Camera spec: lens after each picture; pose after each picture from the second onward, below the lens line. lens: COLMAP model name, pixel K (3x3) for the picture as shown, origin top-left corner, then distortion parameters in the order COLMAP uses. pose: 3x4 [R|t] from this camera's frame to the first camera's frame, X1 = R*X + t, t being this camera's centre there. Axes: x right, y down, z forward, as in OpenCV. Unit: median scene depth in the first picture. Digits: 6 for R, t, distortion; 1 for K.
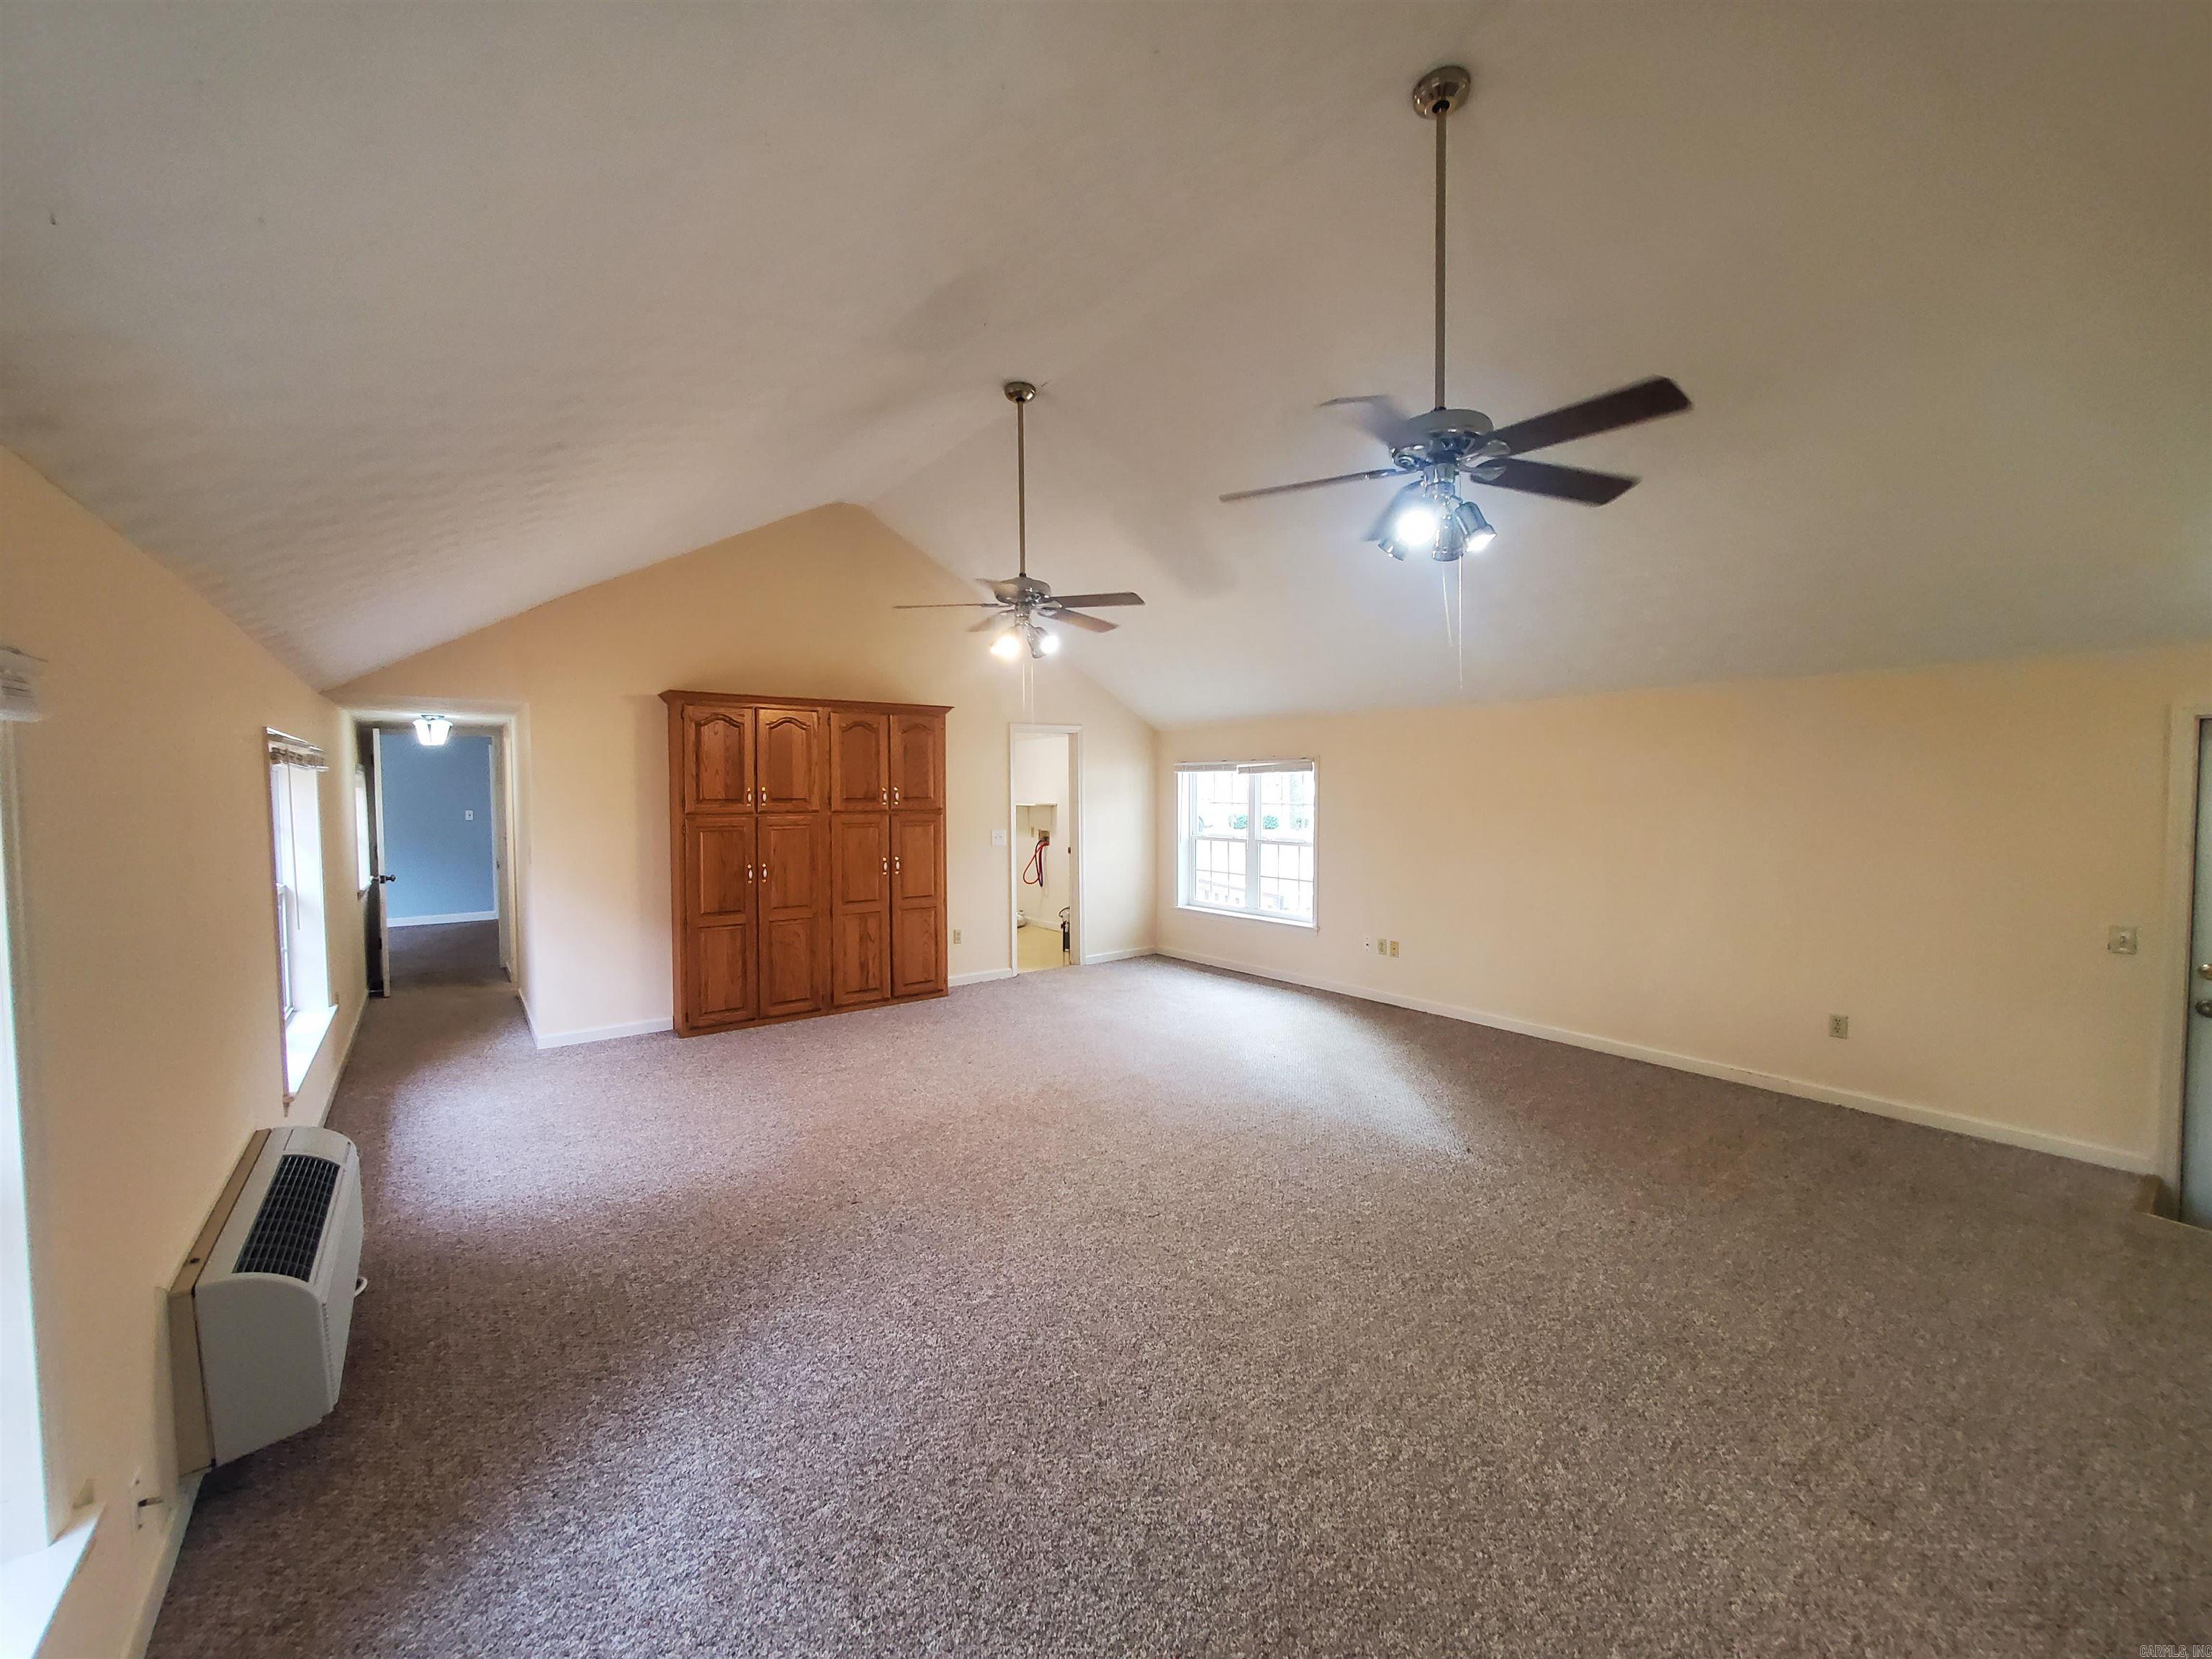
lens RADIAL K [[876.1, 0, 1115.0], [0, 876.1, 823.0], [0, 0, 1]] dist [-0.003209, 0.000422]
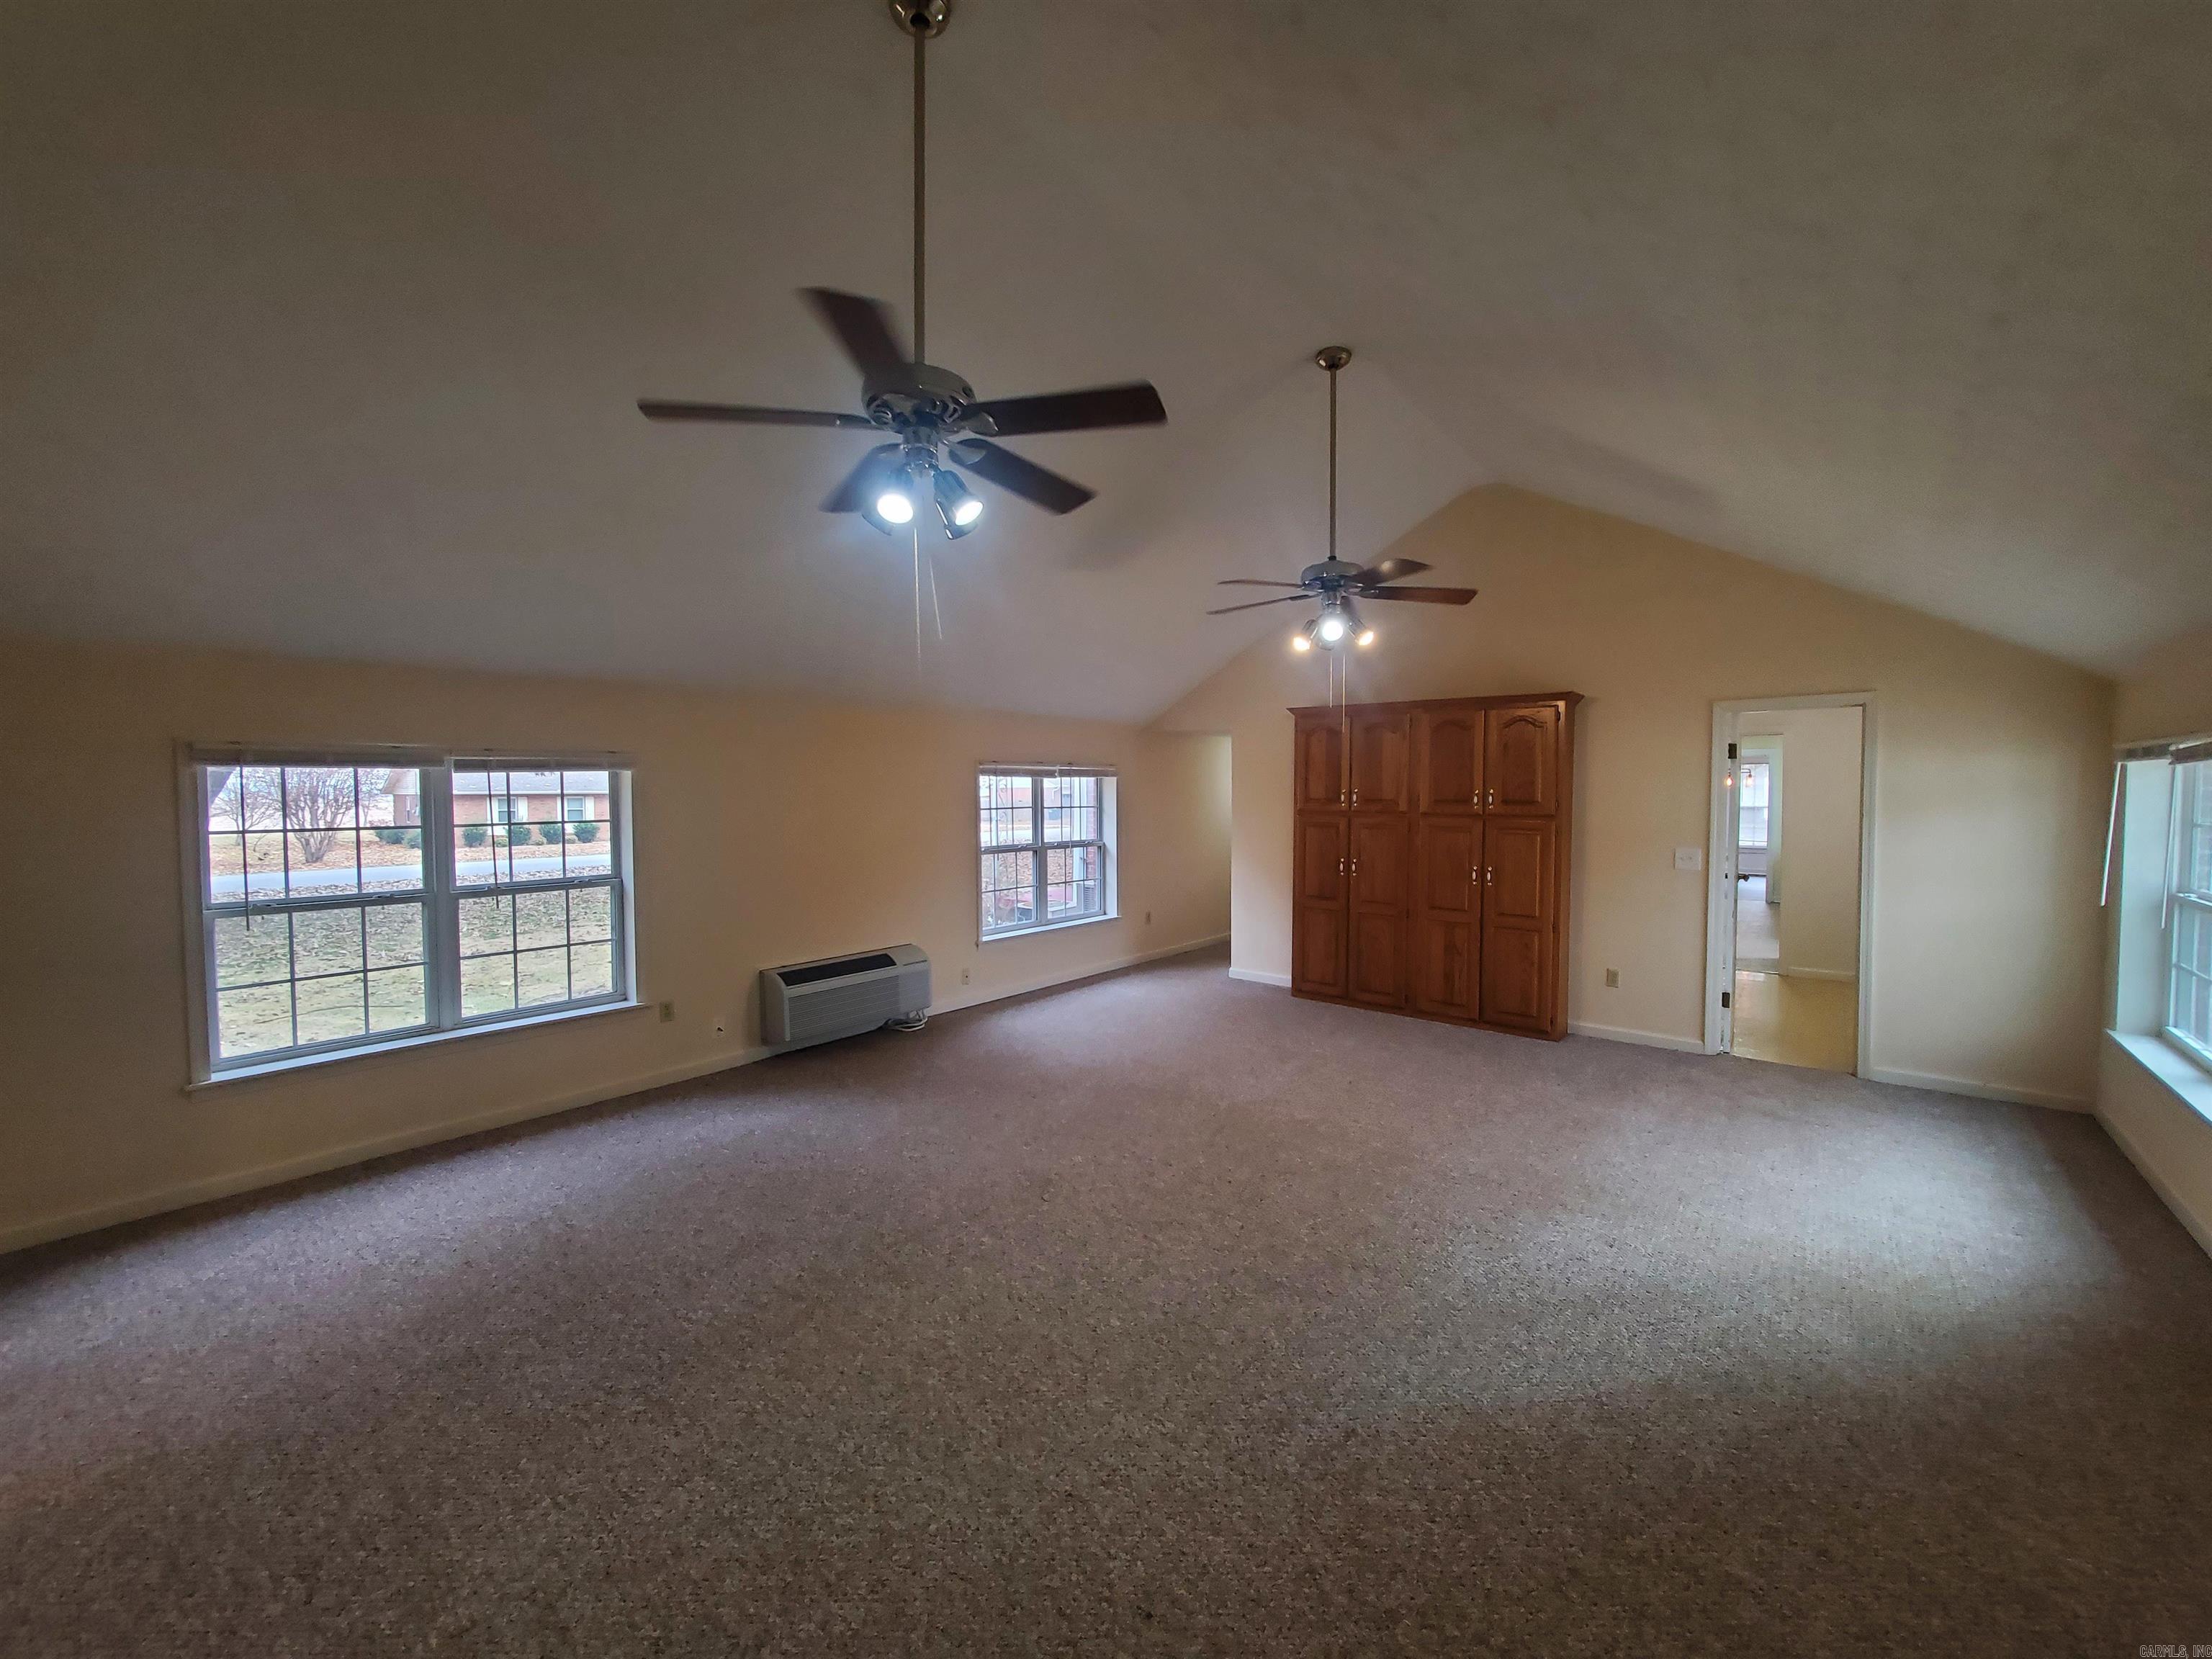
lens RADIAL K [[876.1, 0, 1107.6], [0, 876.1, 826.5], [0, 0, 1]] dist [-0.003209, 0.000422]
pose [[0.221056, 0.047551, -0.974101, 0.613475], [-0.040595, 0.998394, 0.039525, -0.025515], [0.974416, 0.030807, 0.222631, 0.476091]]
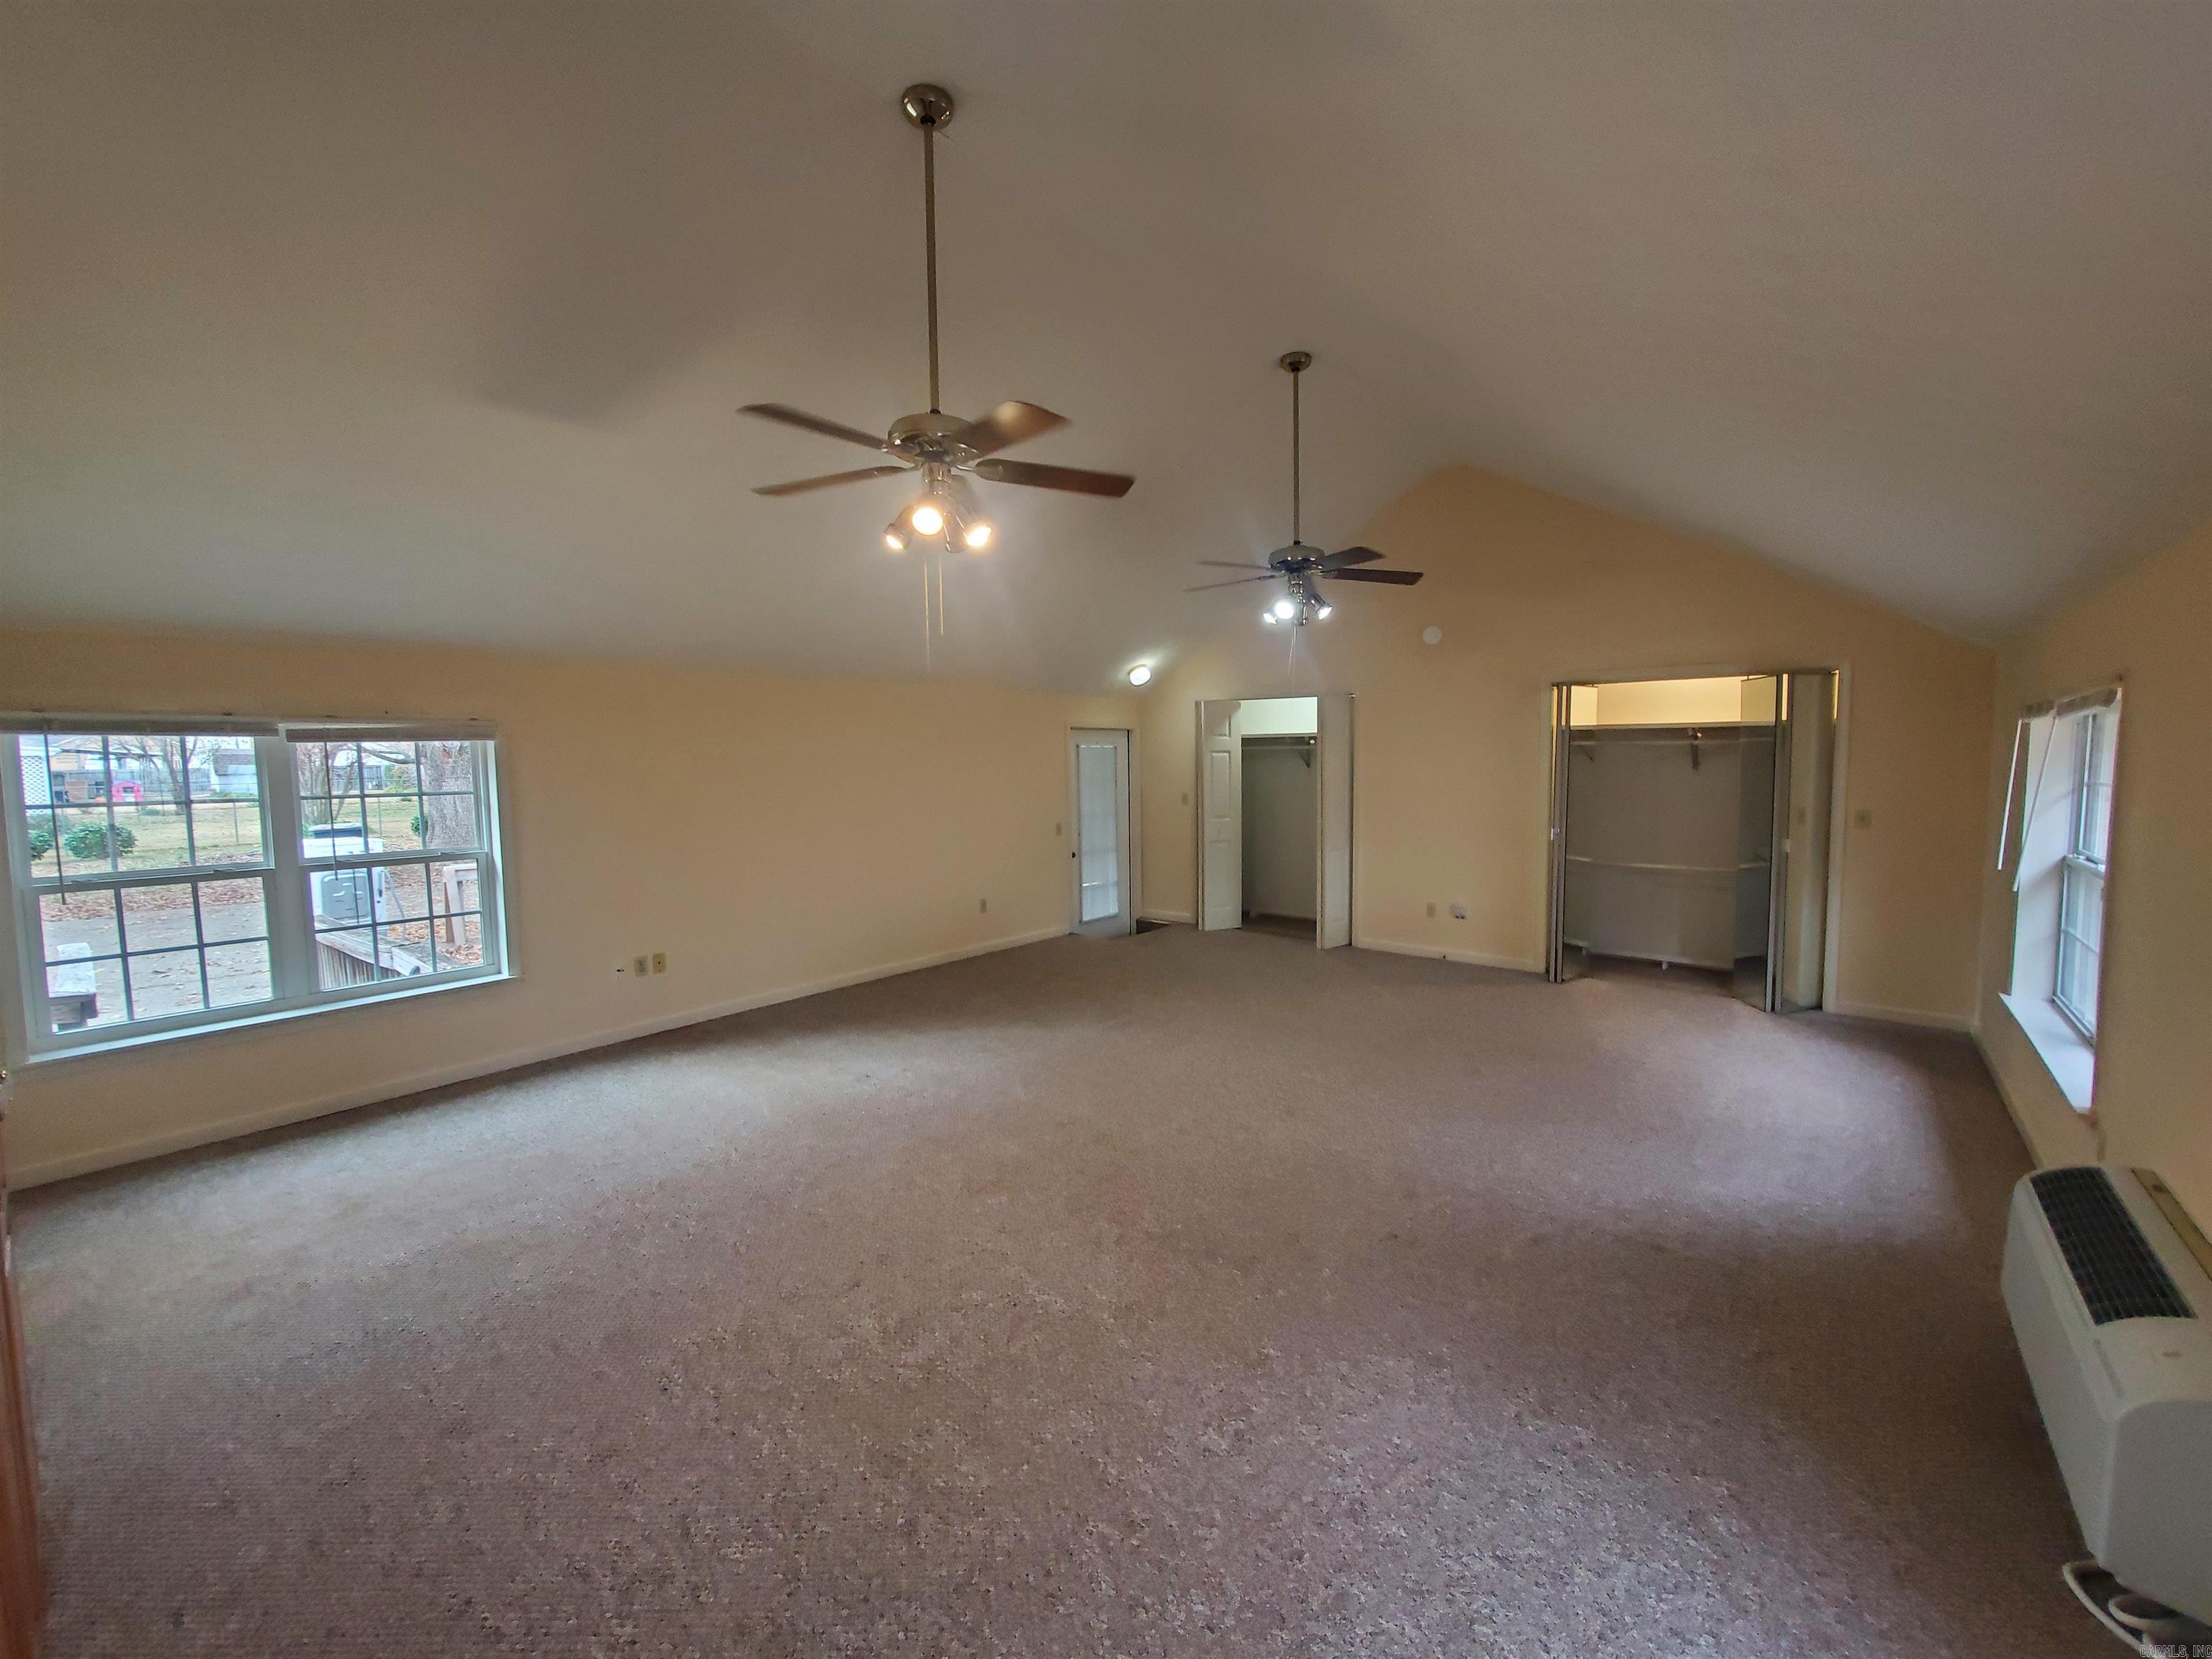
lens RADIAL K [[876.1, 0, 1109.6], [0, 876.1, 821.5], [0, 0, 1]] dist [-0.003209, 0.000422]
pose [[-0.221597, -0.063815, 0.973048, -0.623274], [0.051865, 0.995673, 0.077110, -0.031412], [-0.973758, 0.067555, -0.217329, 0.854450]]
